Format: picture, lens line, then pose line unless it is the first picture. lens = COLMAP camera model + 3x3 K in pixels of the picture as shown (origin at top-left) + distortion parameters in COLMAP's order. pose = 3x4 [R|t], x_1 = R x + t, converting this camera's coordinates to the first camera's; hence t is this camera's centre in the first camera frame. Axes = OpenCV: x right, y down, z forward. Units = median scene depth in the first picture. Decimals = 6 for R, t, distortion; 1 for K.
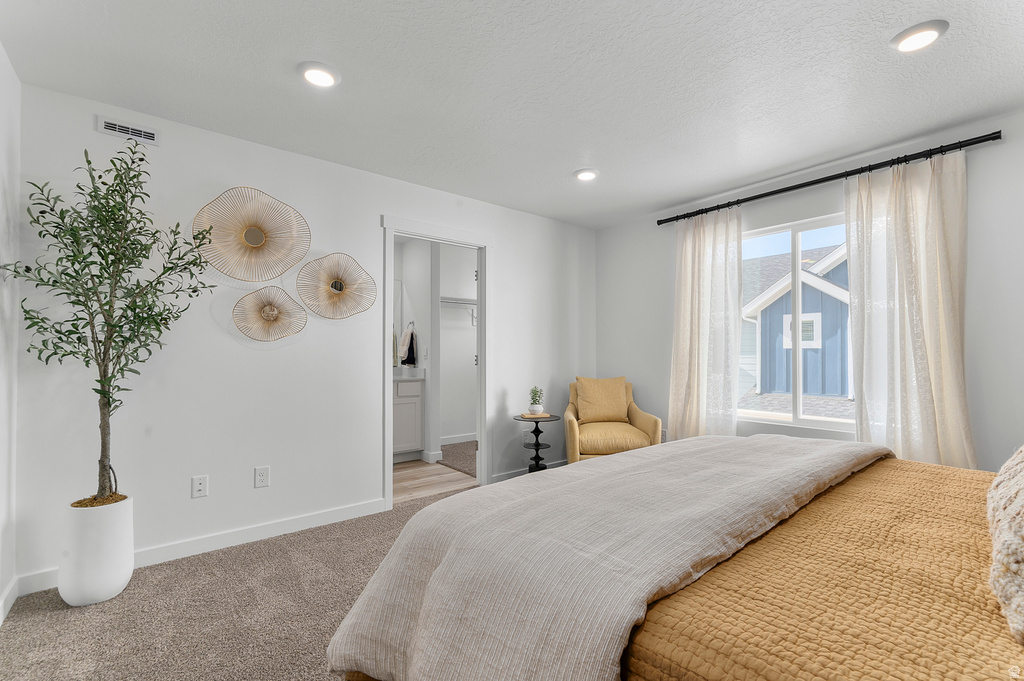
lens RADIAL K [[456.1, 0, 517.6], [0, 456.1, 346.0], [0, 0, 1]] dist [-0.001709, -0.000390]
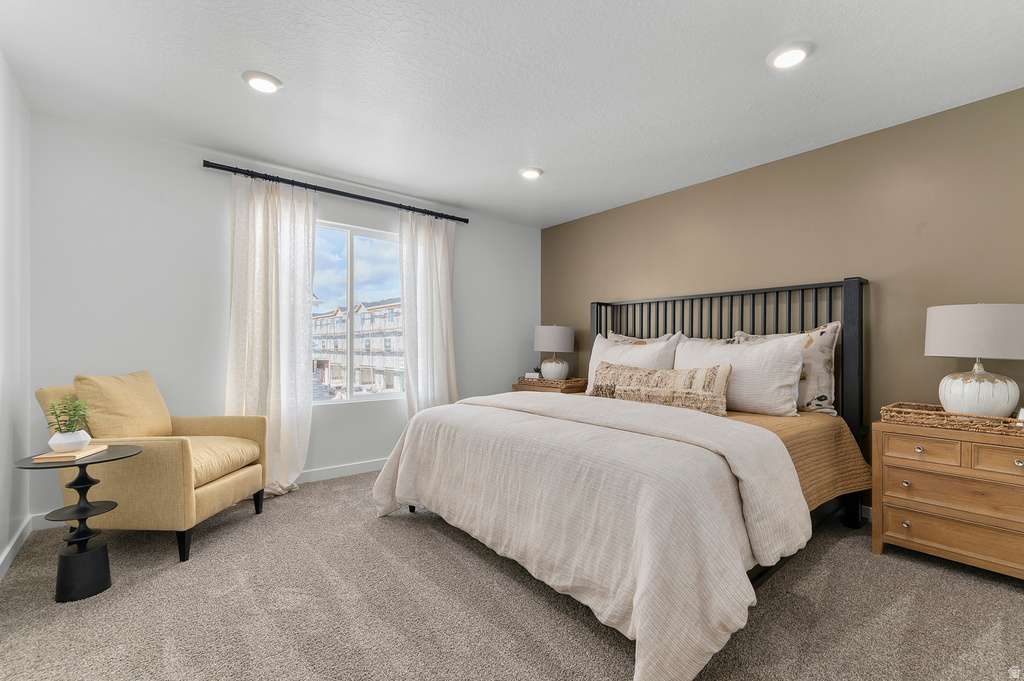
lens RADIAL K [[456.1, 0, 514.8], [0, 456.1, 345.2], [0, 0, 1]] dist [-0.001709, -0.000390]
pose [[-0.007364, 0.002275, 0.999970, -0.481881], [-0.030605, 0.999528, -0.002499, 0.017296], [-0.999504, -0.030623, -0.007291, 0.520838]]
